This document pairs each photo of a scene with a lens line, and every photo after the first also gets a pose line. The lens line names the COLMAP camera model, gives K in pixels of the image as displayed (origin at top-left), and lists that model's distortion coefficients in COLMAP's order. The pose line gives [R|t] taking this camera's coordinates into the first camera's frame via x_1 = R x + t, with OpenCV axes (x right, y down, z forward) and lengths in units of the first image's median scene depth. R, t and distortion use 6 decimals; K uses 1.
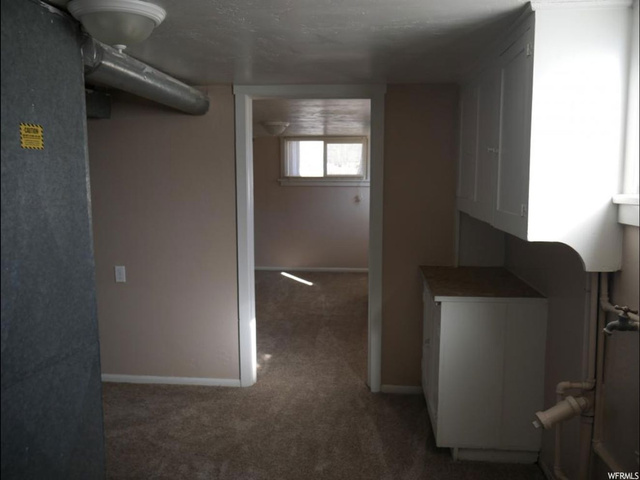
lens RADIAL K [[535.0, 0, 319.5], [0, 535.0, 239.2], [0, 0, 1]] dist [-0.011348, -0.000474]
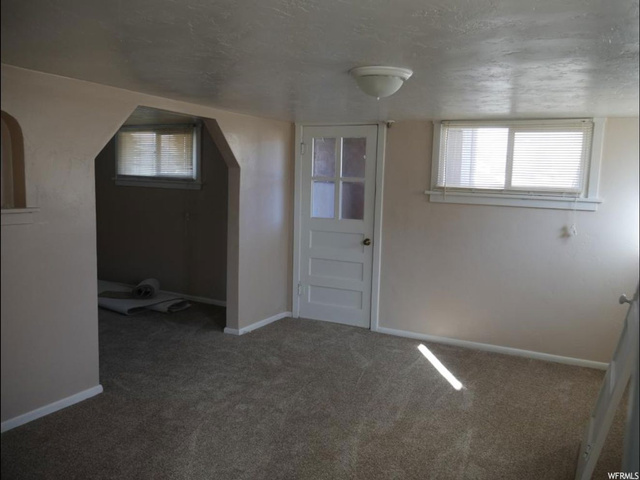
lens RADIAL K [[535.0, 0, 321.2], [0, 535.0, 239.6], [0, 0, 1]] dist [-0.011348, -0.000474]
pose [[0.932791, 0.070414, -0.353472, 0.031076], [-0.074770, 0.997200, 0.001335, -0.049302], [0.352576, 0.025183, 0.935444, 0.395217]]
